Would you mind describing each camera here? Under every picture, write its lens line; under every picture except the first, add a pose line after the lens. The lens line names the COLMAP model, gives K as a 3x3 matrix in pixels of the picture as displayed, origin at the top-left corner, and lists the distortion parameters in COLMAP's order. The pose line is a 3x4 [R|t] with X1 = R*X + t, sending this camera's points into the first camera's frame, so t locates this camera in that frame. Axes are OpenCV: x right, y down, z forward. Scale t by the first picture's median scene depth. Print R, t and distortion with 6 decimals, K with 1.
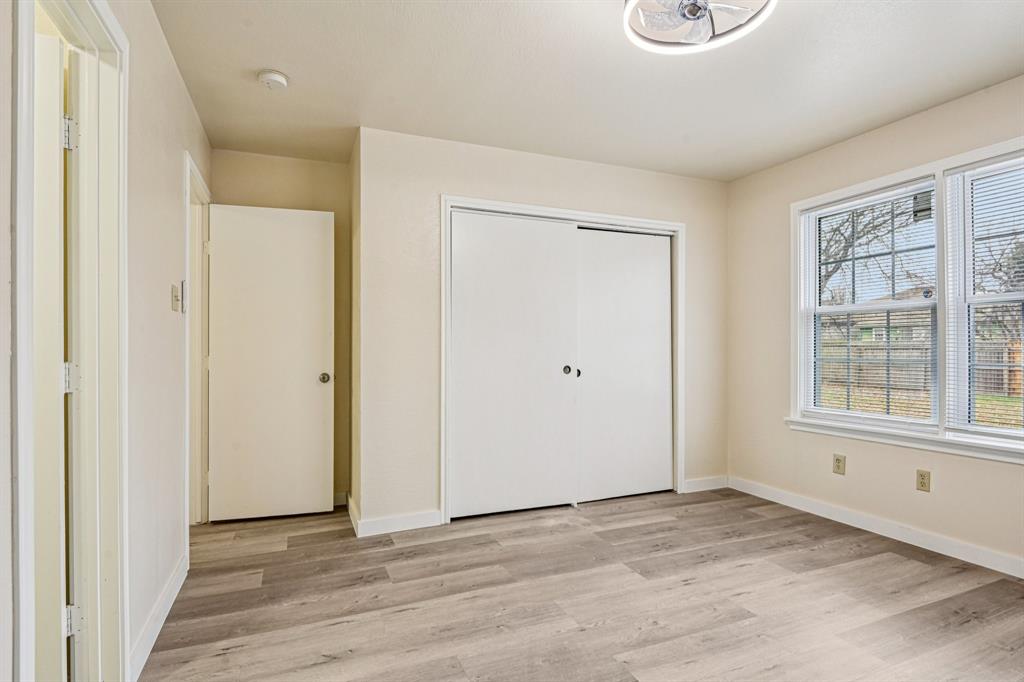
lens RADIAL K [[527.3, 0, 520.5], [0, 527.3, 344.1], [0, 0, 1]] dist [-0.001482, -0.022251]
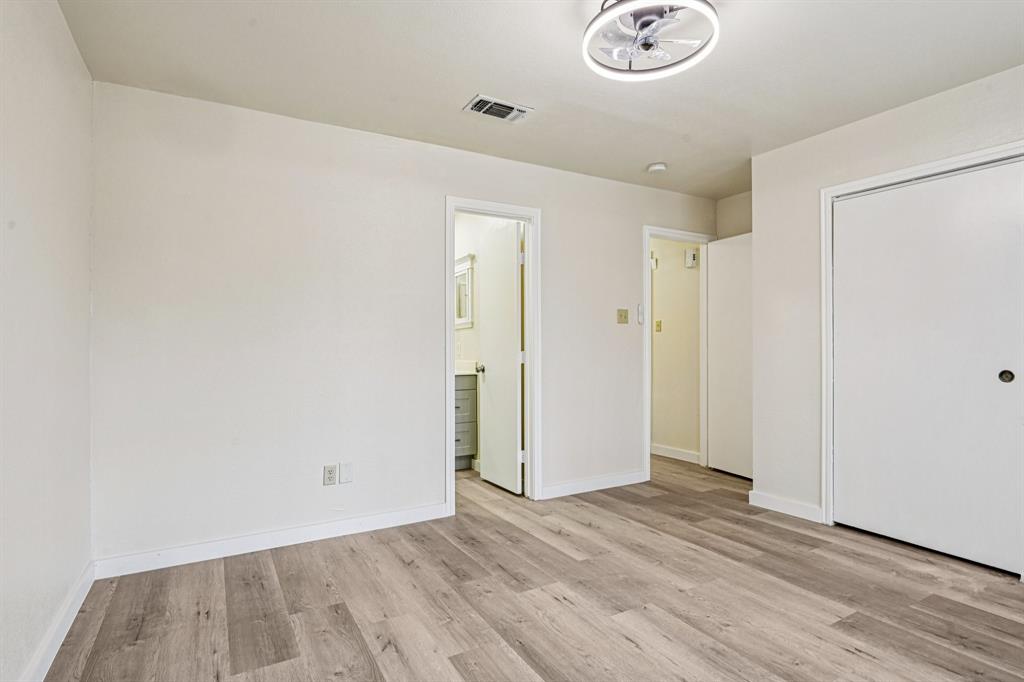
lens RADIAL K [[526.3, 0, 516.4], [0, 526.3, 343.3], [0, 0, 1]] dist [-0.006870, -0.012444]
pose [[0.121725, -0.000997, -0.992563, 0.903665], [0.010464, 0.999945, 0.000279, -0.002052], [0.992509, -0.010421, 0.121729, 0.377309]]
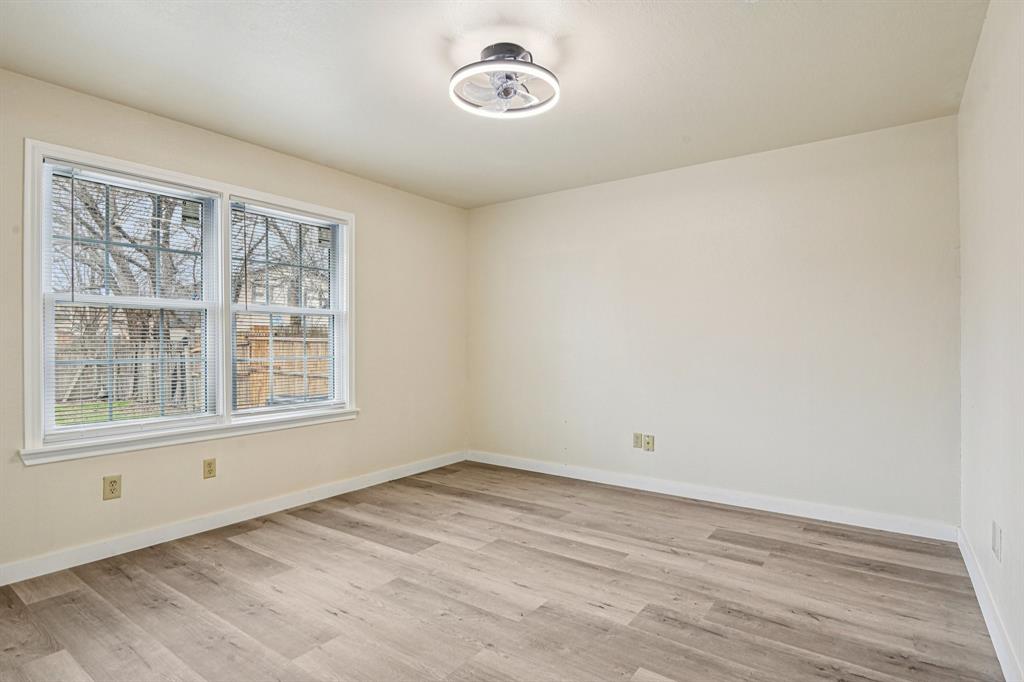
lens RADIAL K [[526.3, 0, 516.4], [0, 526.3, 343.3], [0, 0, 1]] dist [-0.006870, -0.012444]
pose [[-0.518347, 0.005008, 0.855155, -0.530527], [-0.002514, 0.999970, -0.007379, 0.006242], [-0.855166, -0.005975, -0.518319, 1.078472]]
